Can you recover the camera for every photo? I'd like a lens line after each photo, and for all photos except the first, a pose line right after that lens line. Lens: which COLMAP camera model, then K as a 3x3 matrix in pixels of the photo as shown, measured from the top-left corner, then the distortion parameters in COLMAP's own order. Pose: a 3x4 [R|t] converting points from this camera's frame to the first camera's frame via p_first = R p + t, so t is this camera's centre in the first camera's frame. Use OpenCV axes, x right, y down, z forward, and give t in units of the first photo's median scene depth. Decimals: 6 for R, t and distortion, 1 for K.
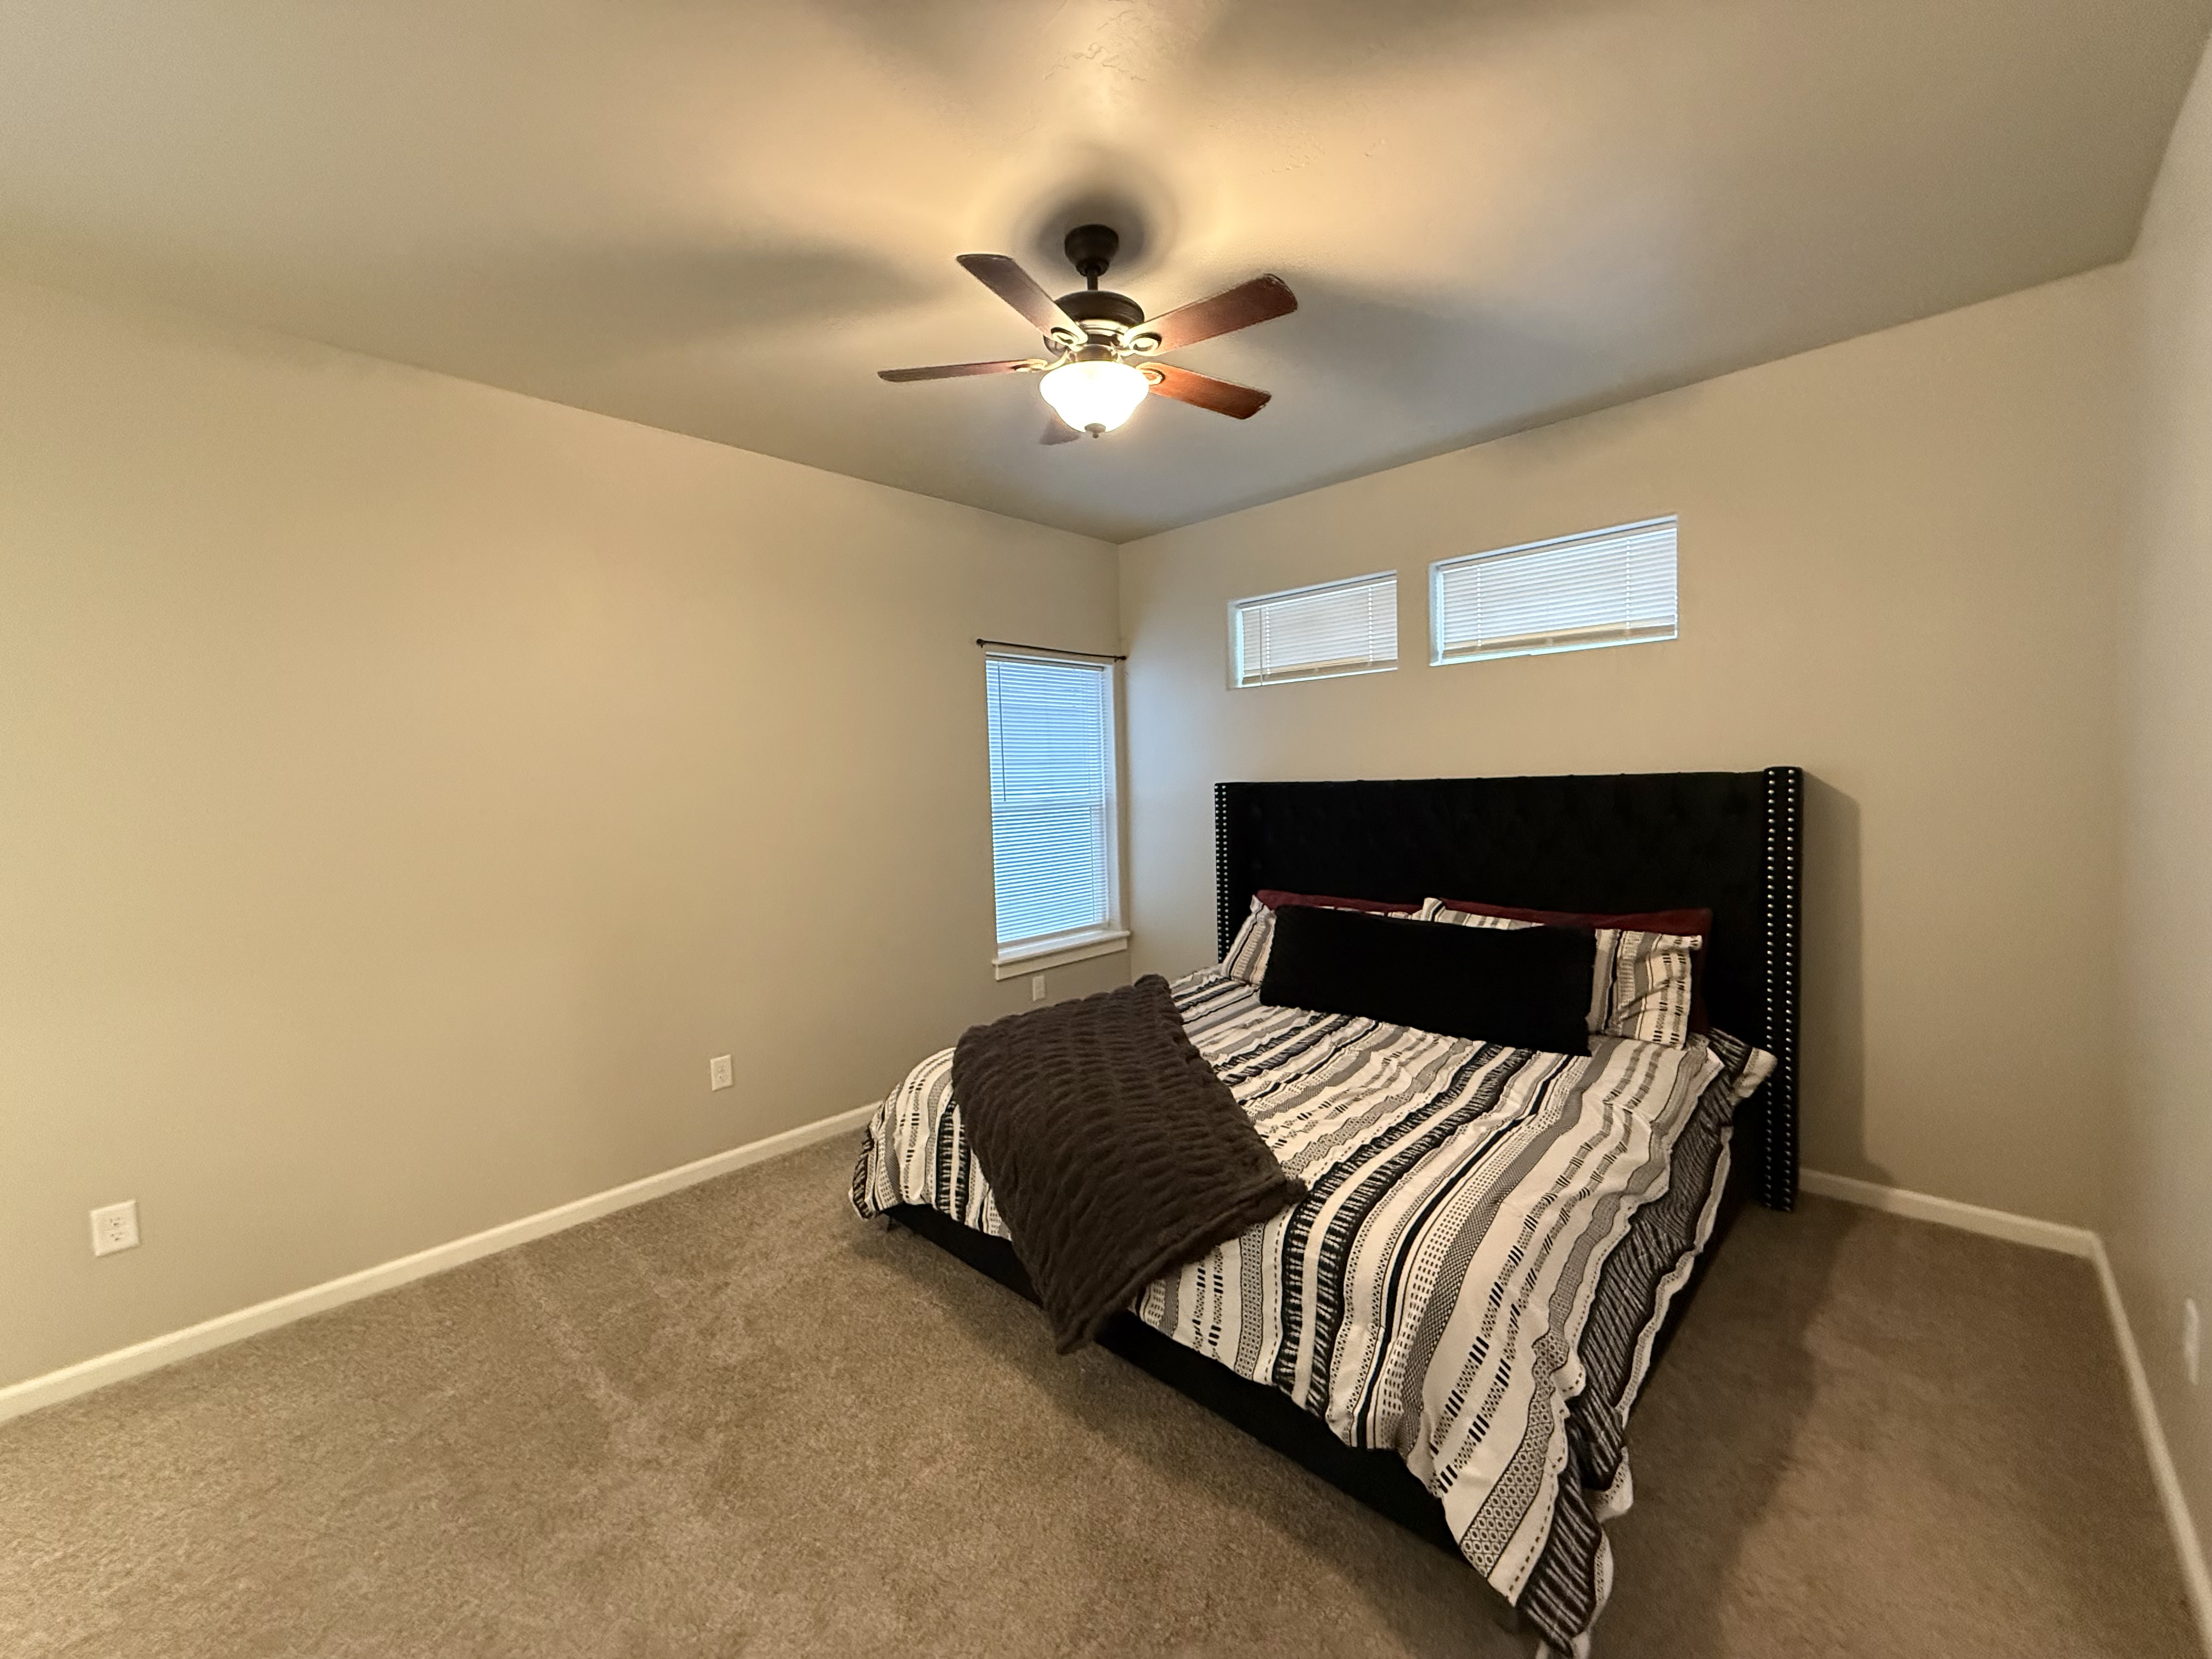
lens RADIAL K [[879.2, 0, 1090.4], [0, 879.2, 833.4], [0, 0, 1]] dist [0.000056, 0.000266]
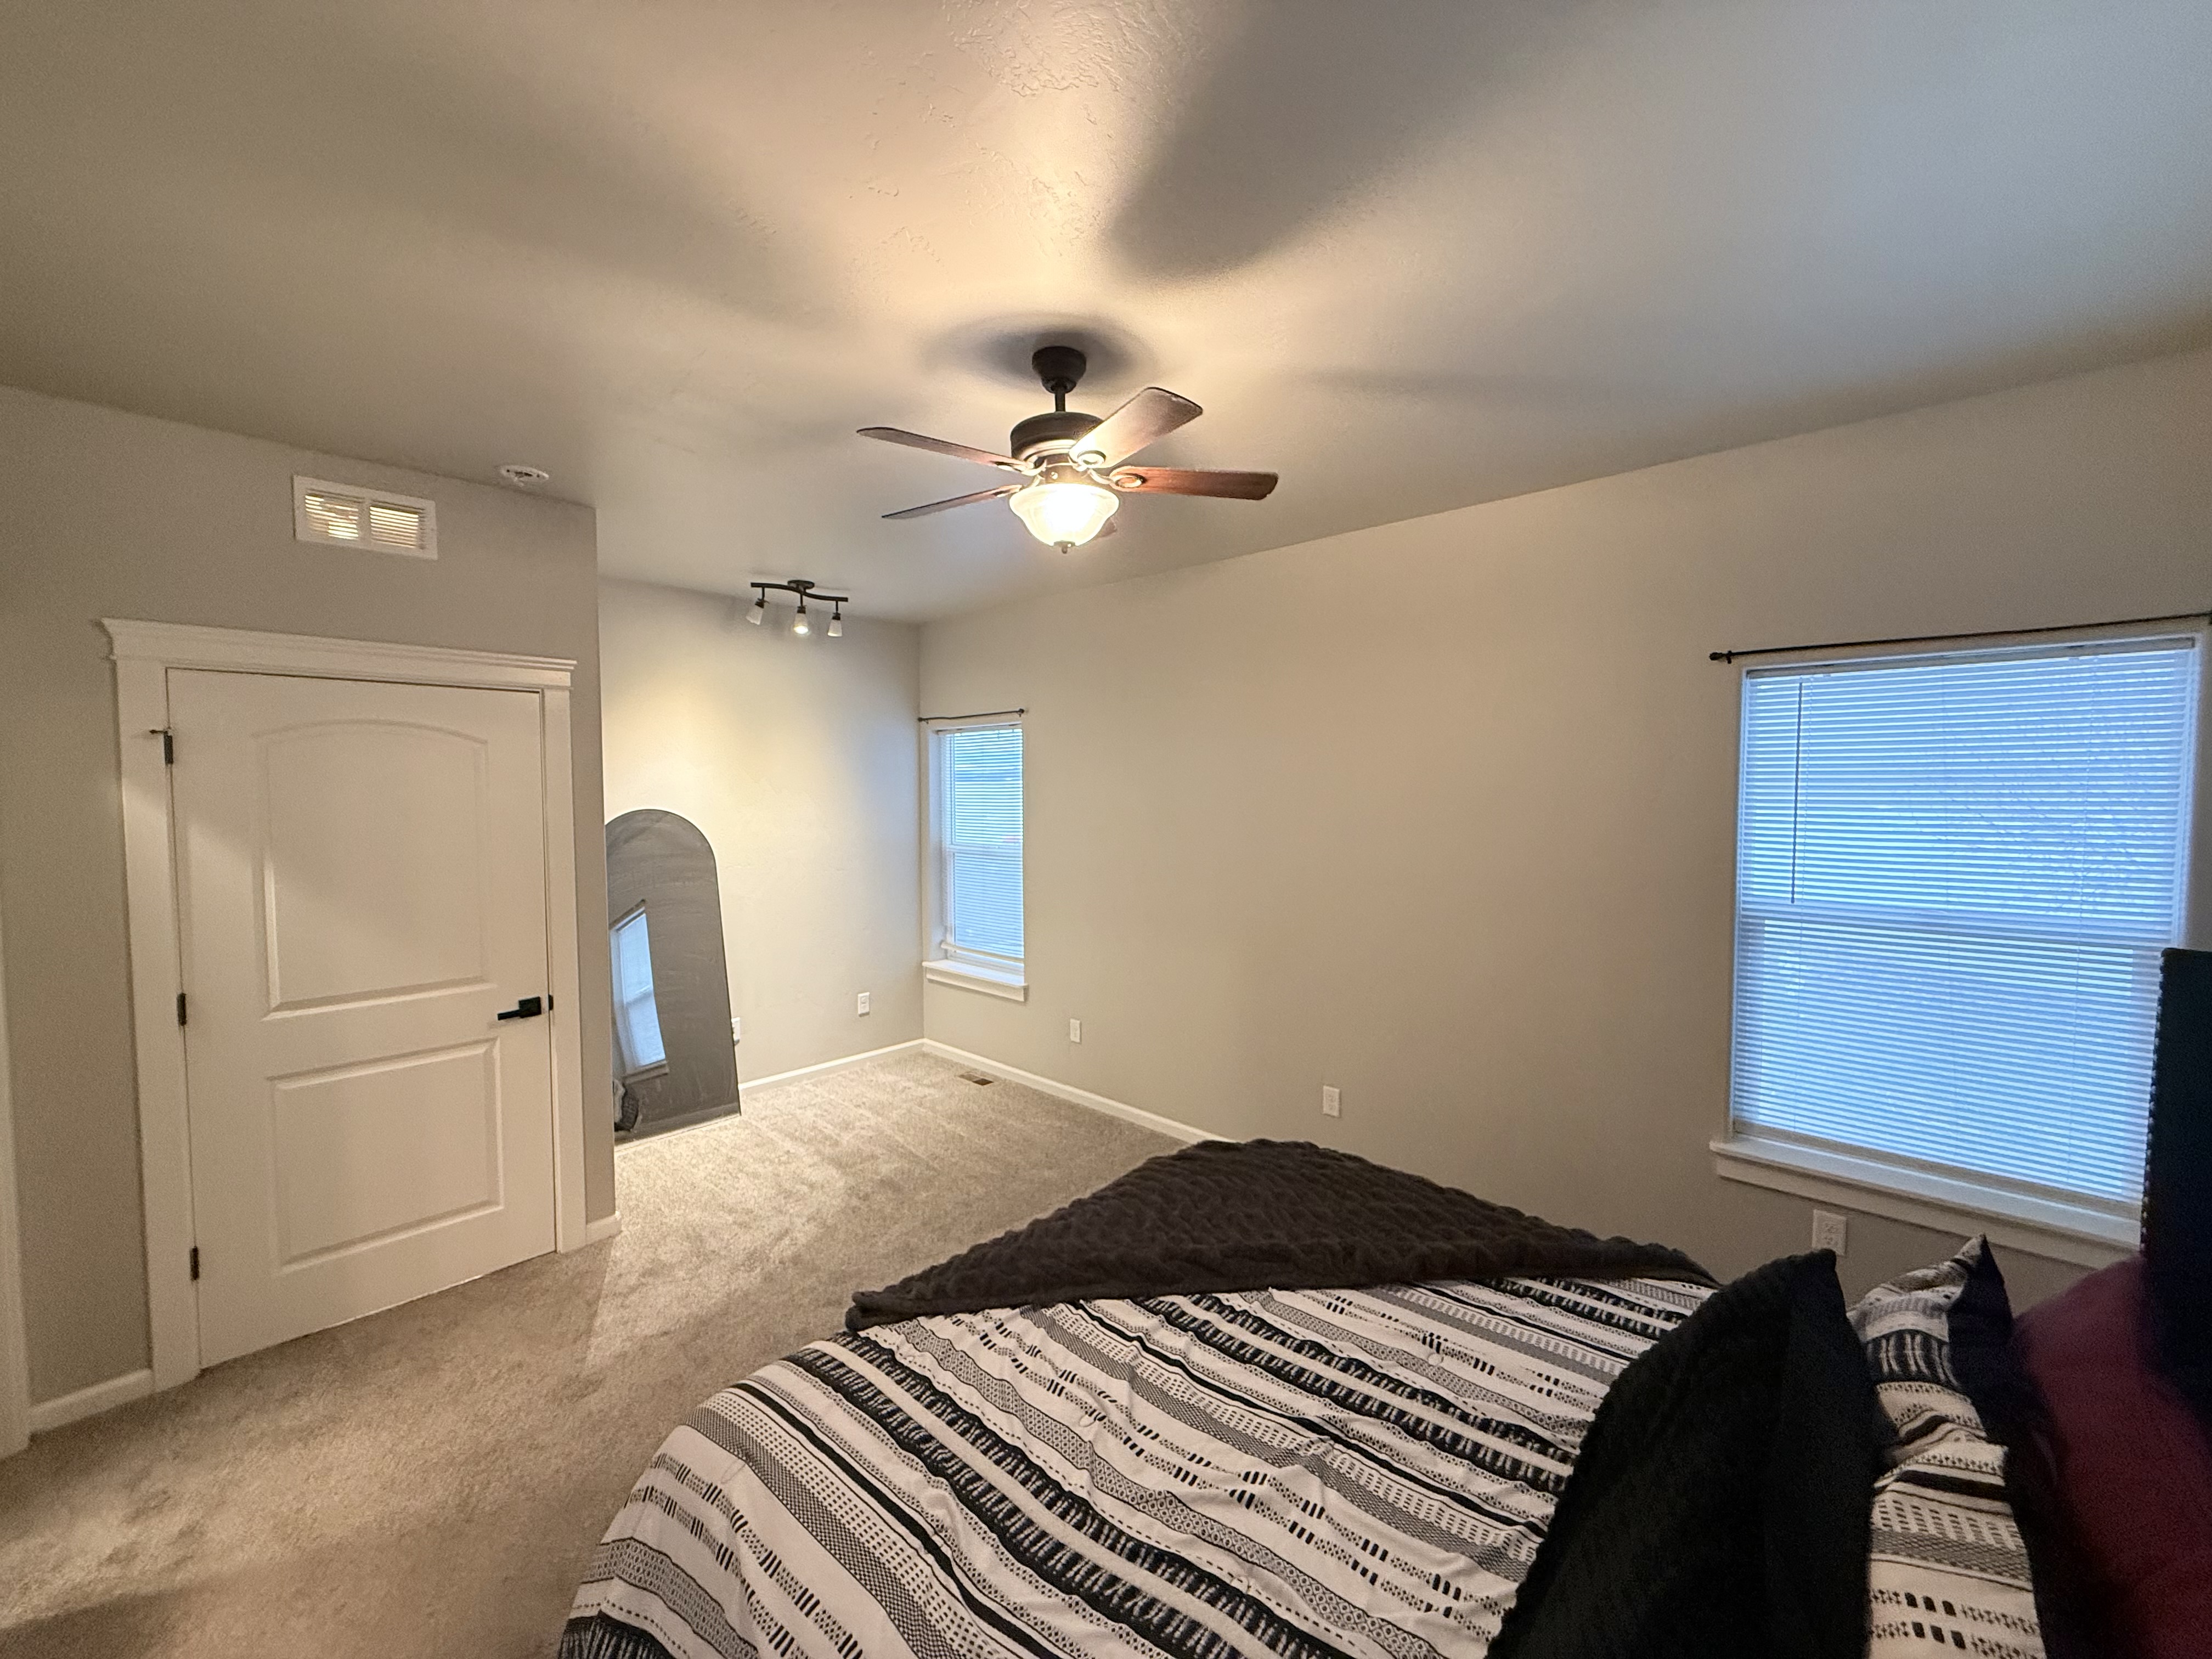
lens RADIAL K [[879.2, 0, 1106.6], [0, 879.2, 825.0], [0, 0, 1]] dist [0.000056, 0.000266]
pose [[0.017452, 0.075853, -0.996966, 0.911780], [-0.060339, 0.995381, 0.074676, -0.196889], [0.998025, 0.058852, 0.021948, 0.927581]]
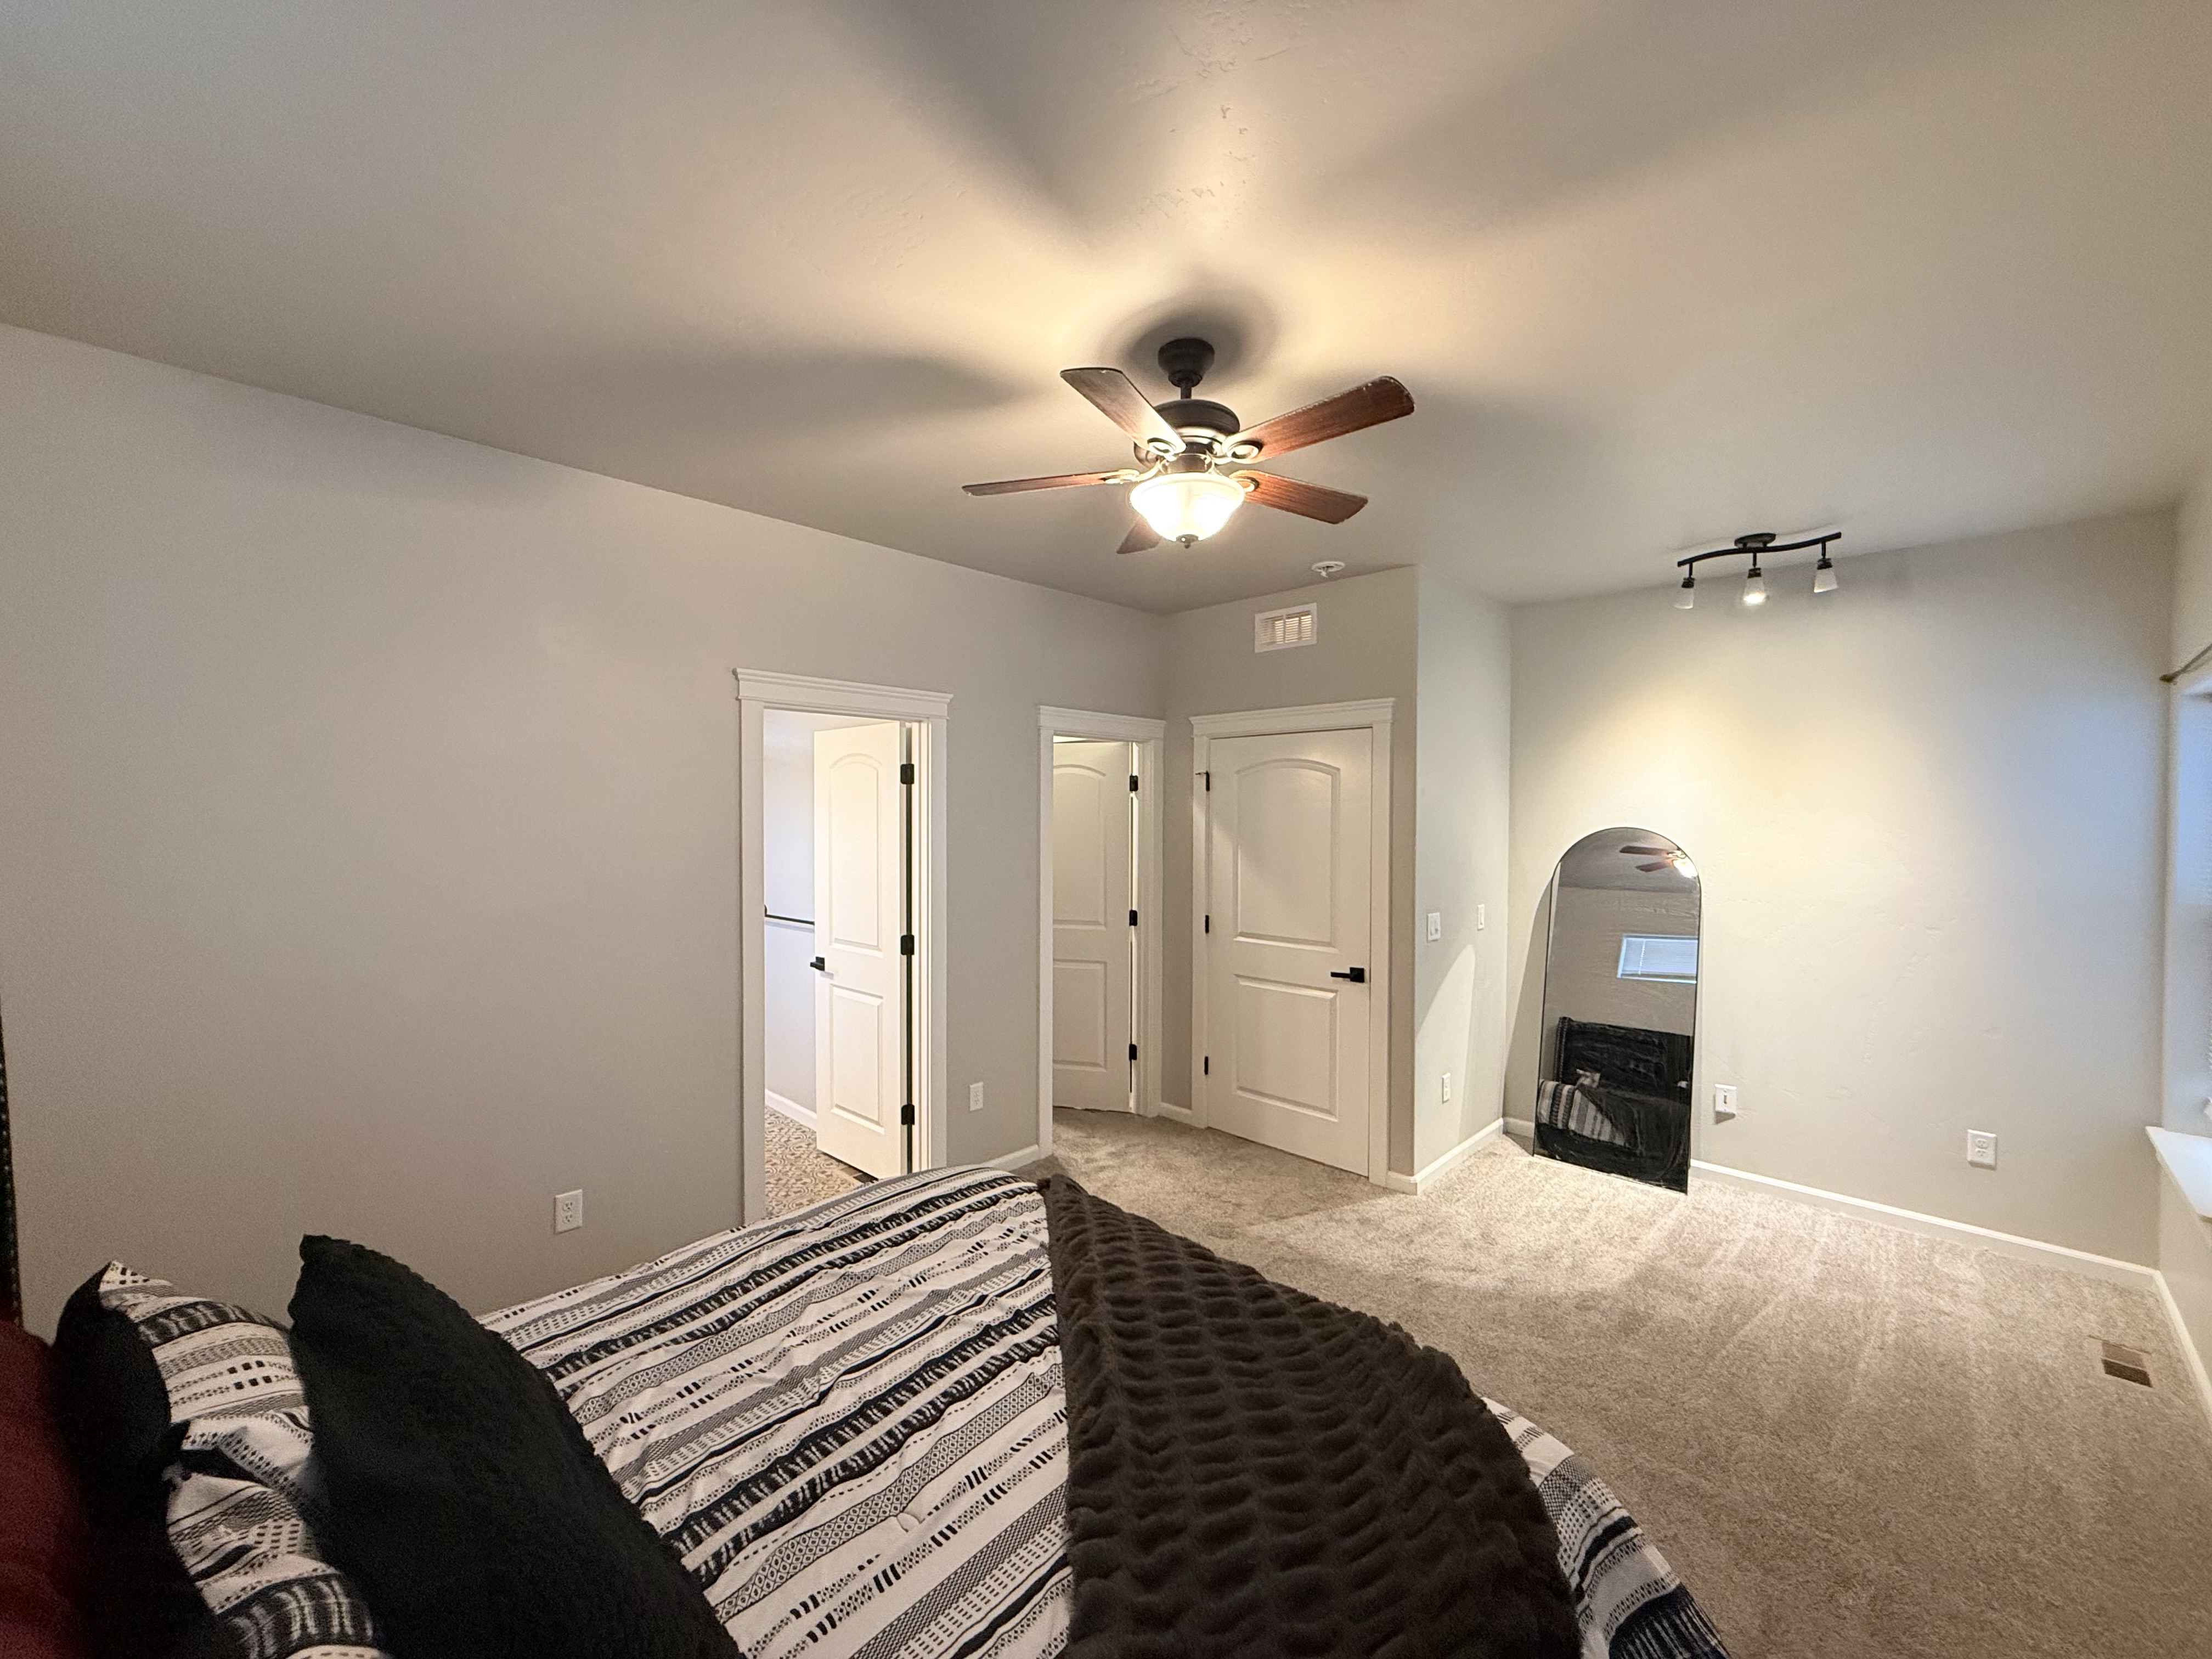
lens RADIAL K [[879.2, 0, 1094.3], [0, 879.2, 826.1], [0, 0, 1]] dist [0.000056, 0.000266]
pose [[-0.999580, 0.027603, 0.008864, 0.098211], [0.028197, 0.996717, 0.075898, -0.199722], [-0.006740, 0.076116, -0.997076, 1.756520]]
